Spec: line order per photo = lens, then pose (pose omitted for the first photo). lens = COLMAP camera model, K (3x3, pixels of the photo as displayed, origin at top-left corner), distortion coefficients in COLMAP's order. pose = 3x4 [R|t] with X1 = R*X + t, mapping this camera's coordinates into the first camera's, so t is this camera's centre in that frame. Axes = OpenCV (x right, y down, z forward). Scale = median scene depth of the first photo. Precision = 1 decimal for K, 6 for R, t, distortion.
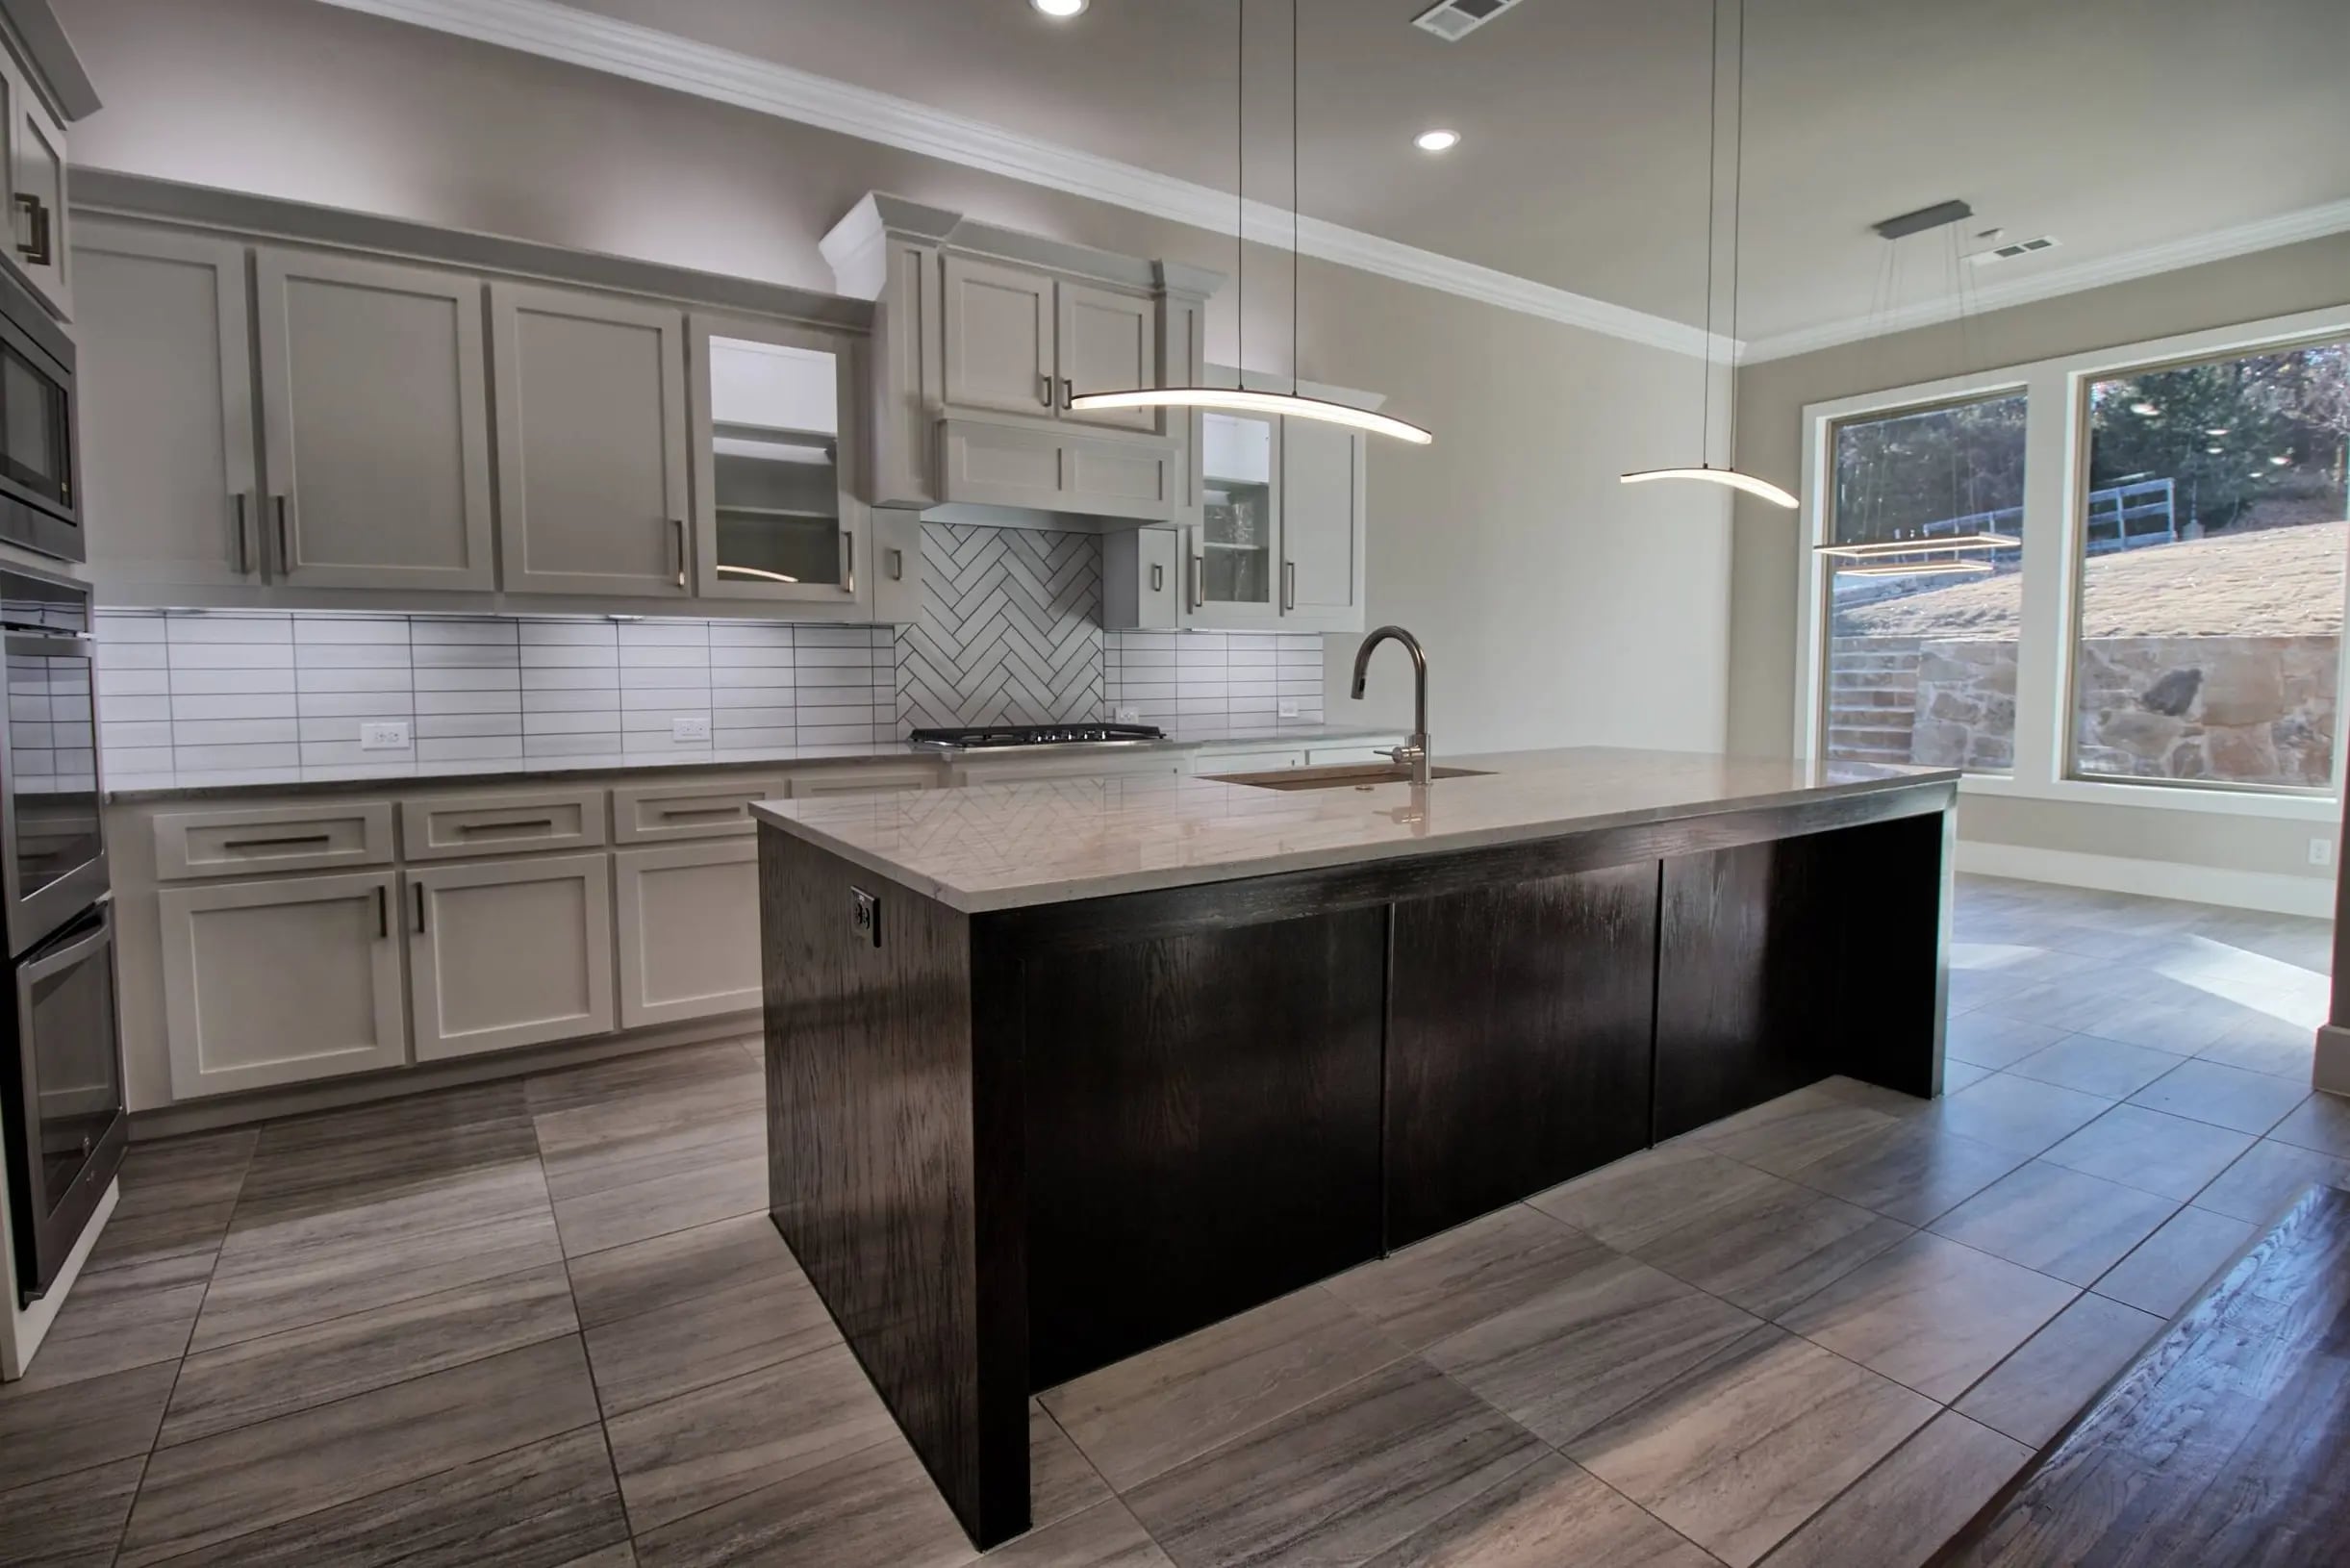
lens RADIAL K [[1137.1, 0, 1203.0], [0, 1137.1, 751.2], [0, 0, 1]] dist [0.002123, -0.016529]
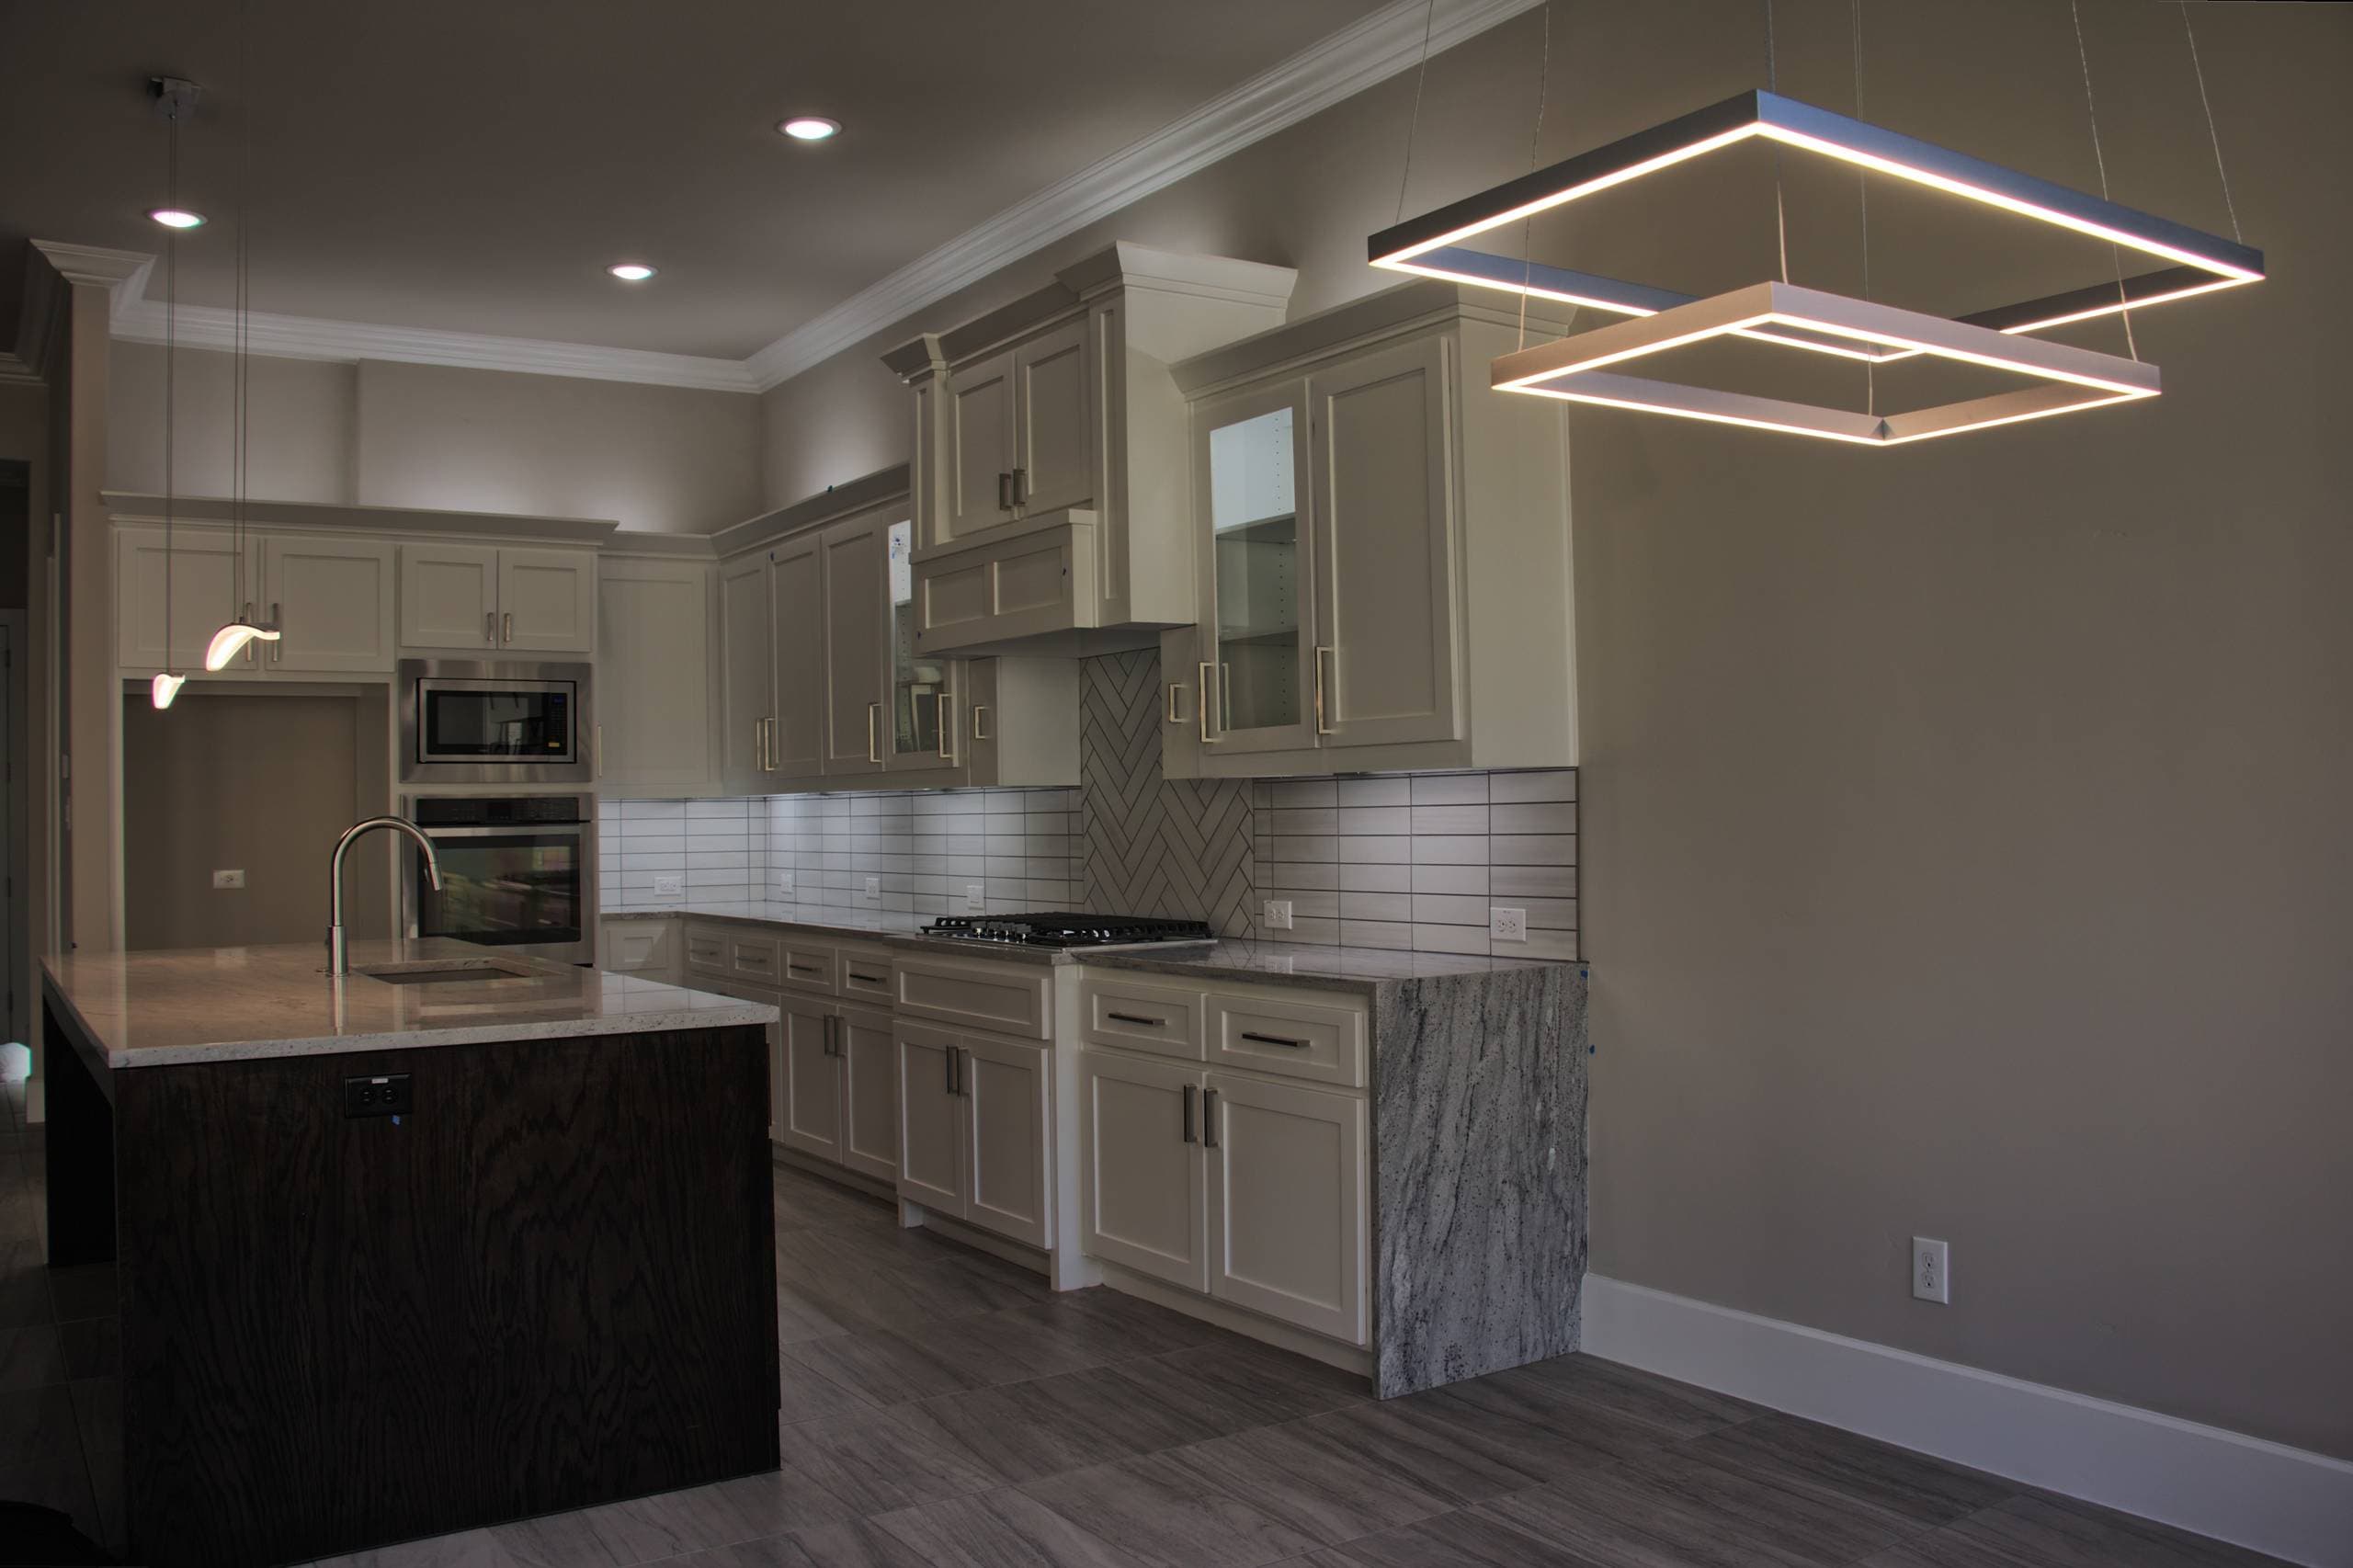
lens RADIAL K [[1930.4, 0, 1176.5], [0, 1930.4, 784.0], [0, 0, 1]] dist [-0.171454, 0.010233]
pose [[-0.012692, -0.010379, -0.999866, 1.228220], [-0.054913, 0.998444, -0.009668, -0.110443], [0.998410, 0.054783, -0.013242, 1.181650]]
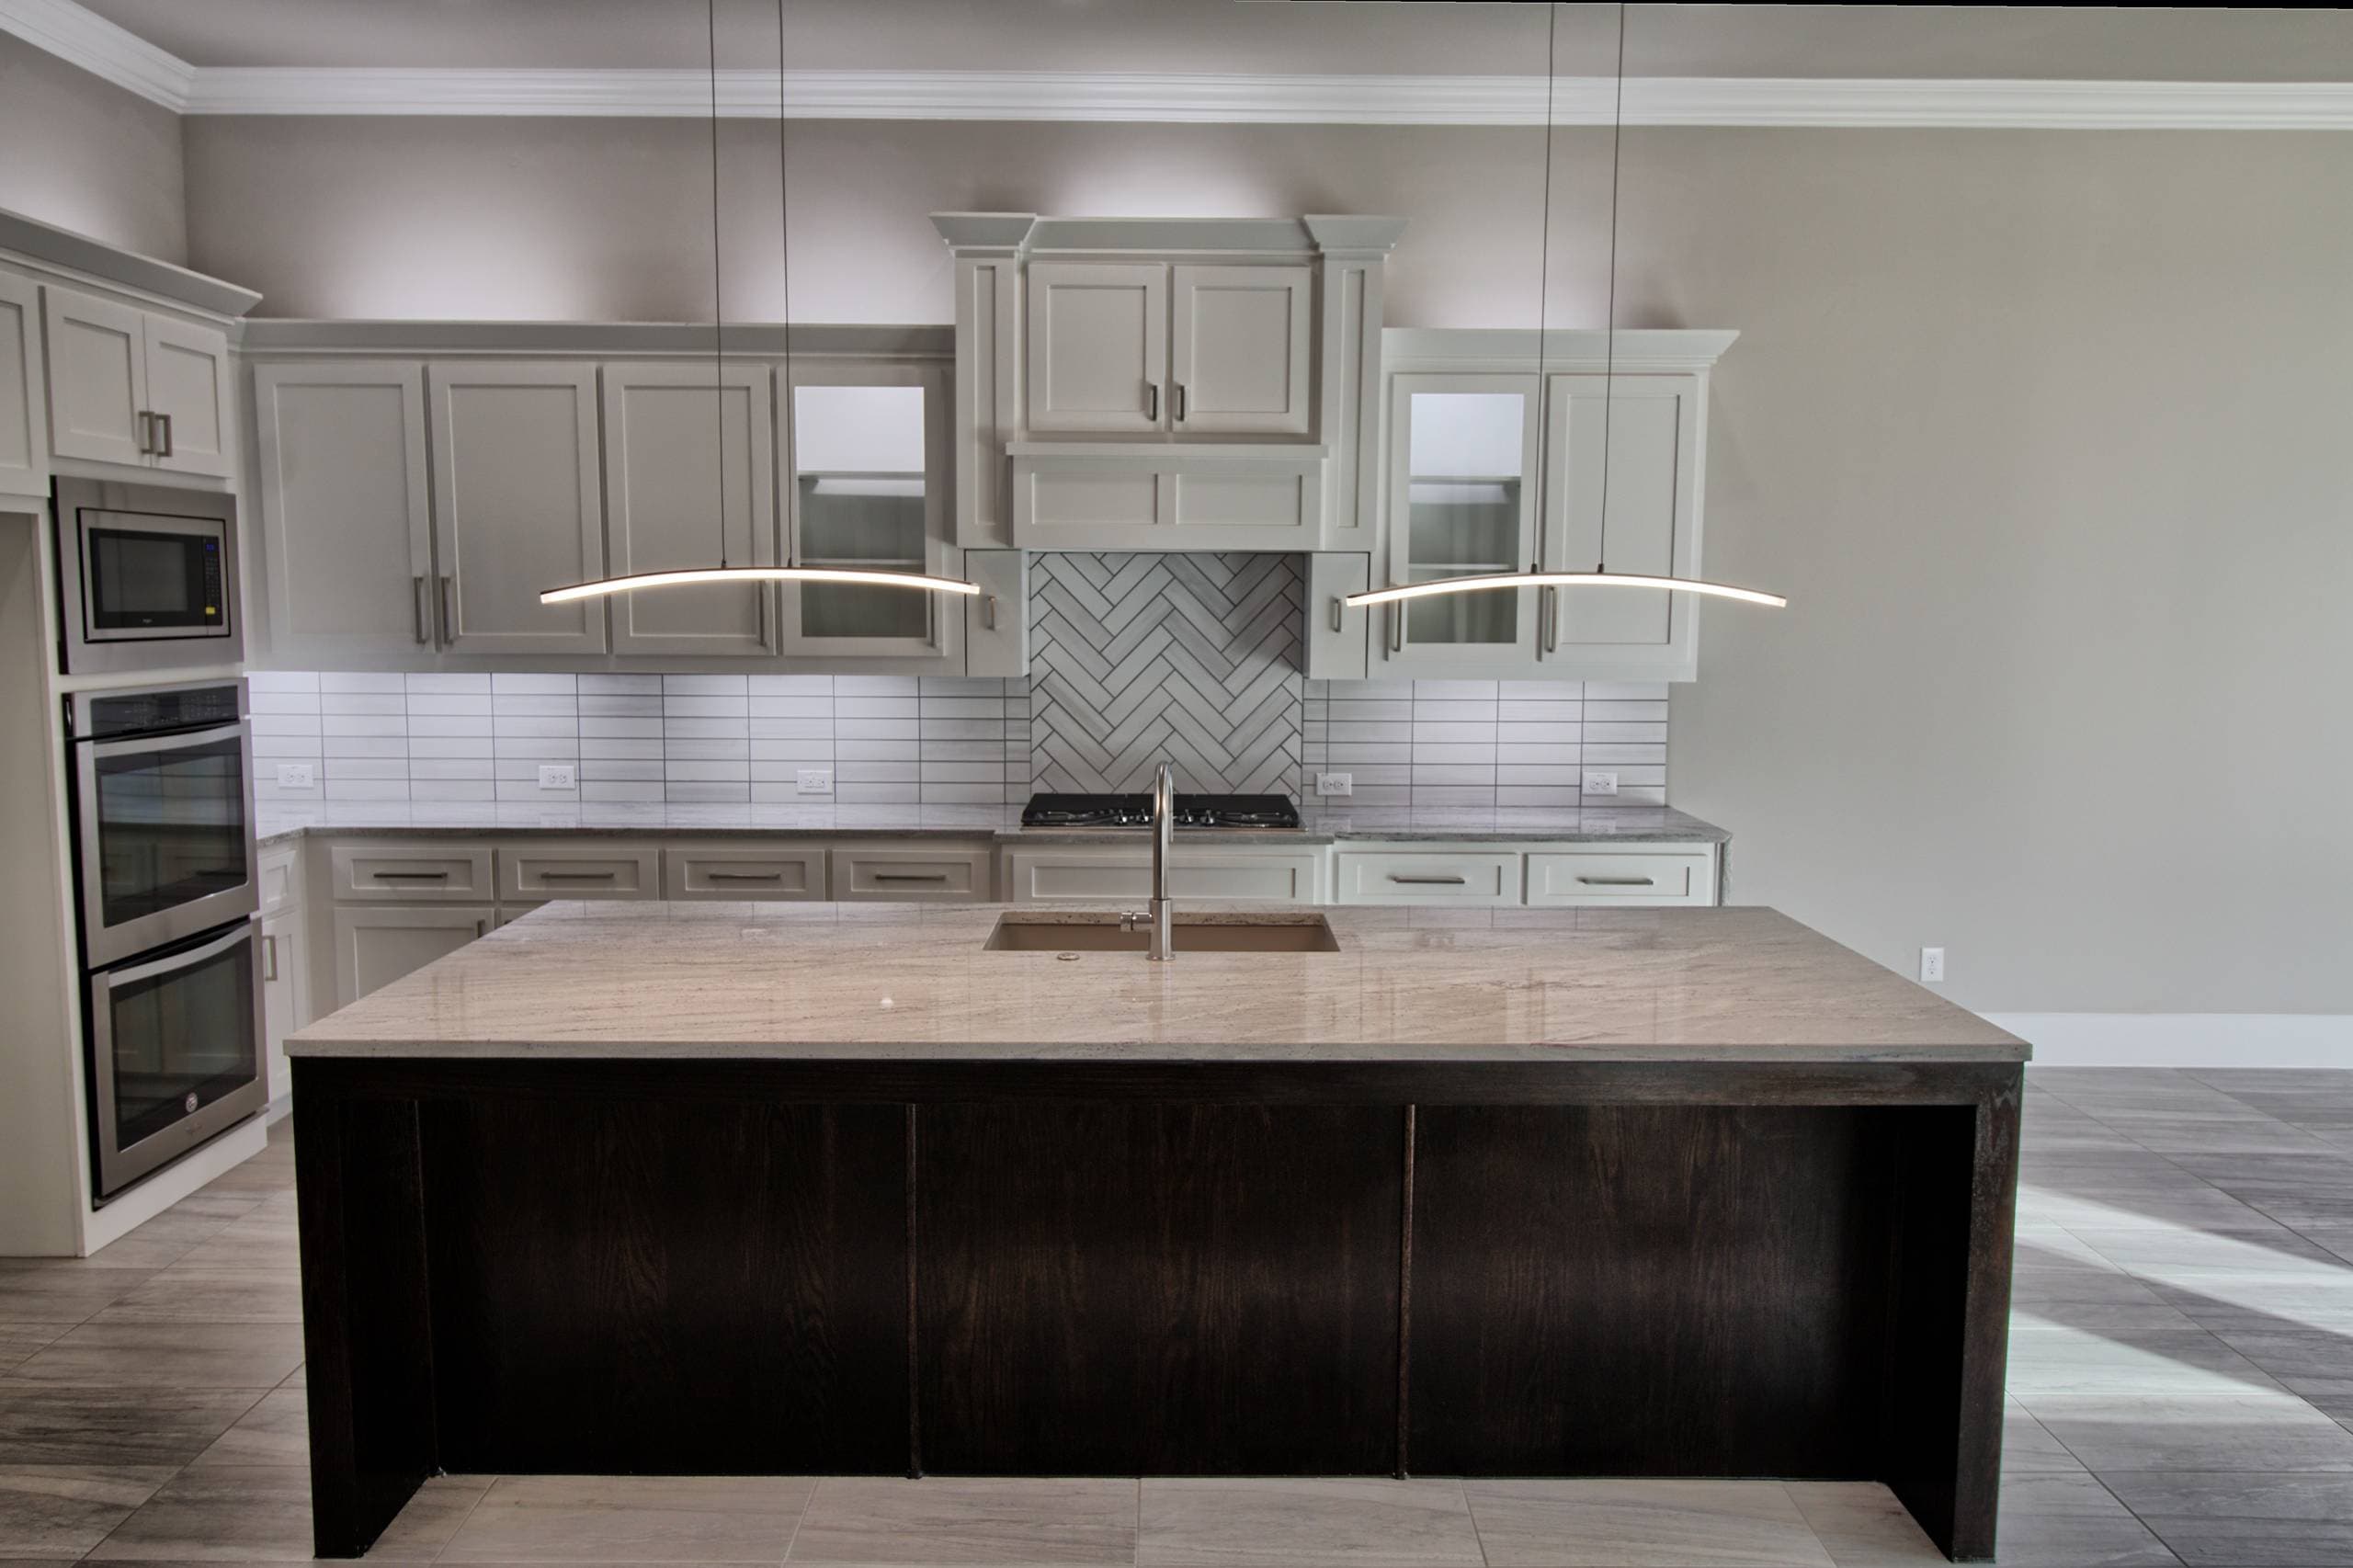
lens RADIAL K [[1623.1, 0, 1176.5], [0, 1623.1, 784.0], [0, 0, 1]] dist [0.001501, -0.004847]
pose [[0.825808, 0.073976, -0.559078, 0.575627], [-0.049382, 0.997037, 0.058984, -0.113169], [0.561785, -0.021102, 0.827014, 0.025715]]
